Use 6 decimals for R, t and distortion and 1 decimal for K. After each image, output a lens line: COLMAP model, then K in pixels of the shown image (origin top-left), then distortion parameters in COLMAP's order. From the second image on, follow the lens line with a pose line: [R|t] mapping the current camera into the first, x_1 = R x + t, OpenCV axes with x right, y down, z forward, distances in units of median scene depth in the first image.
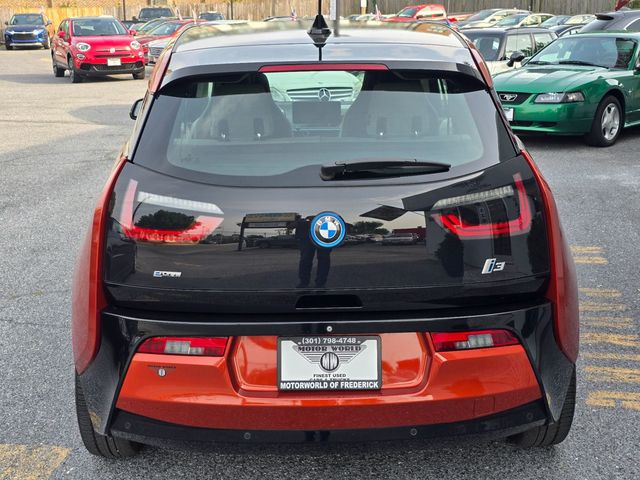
lens RADIAL K [[439.4, 0, 321.5], [0, 439.4, 233.9], [0, 0, 1]] dist [0.044191, -0.004877]
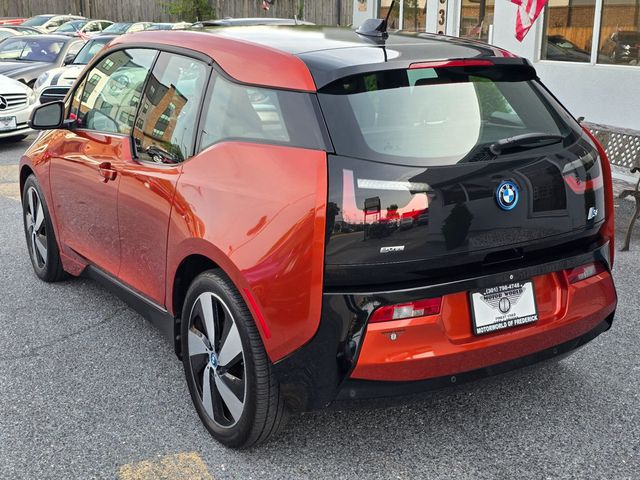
lens RADIAL K [[428.6, 0, 323.7], [0, 428.6, 237.2], [0, 0, 1]] dist [0.032558, -0.033911]
pose [[0.952858, -0.128727, 0.274757, -0.763778], [0.127132, 0.991603, 0.023686, 0.011747], [-0.275499, 0.012361, 0.961222, -0.006634]]
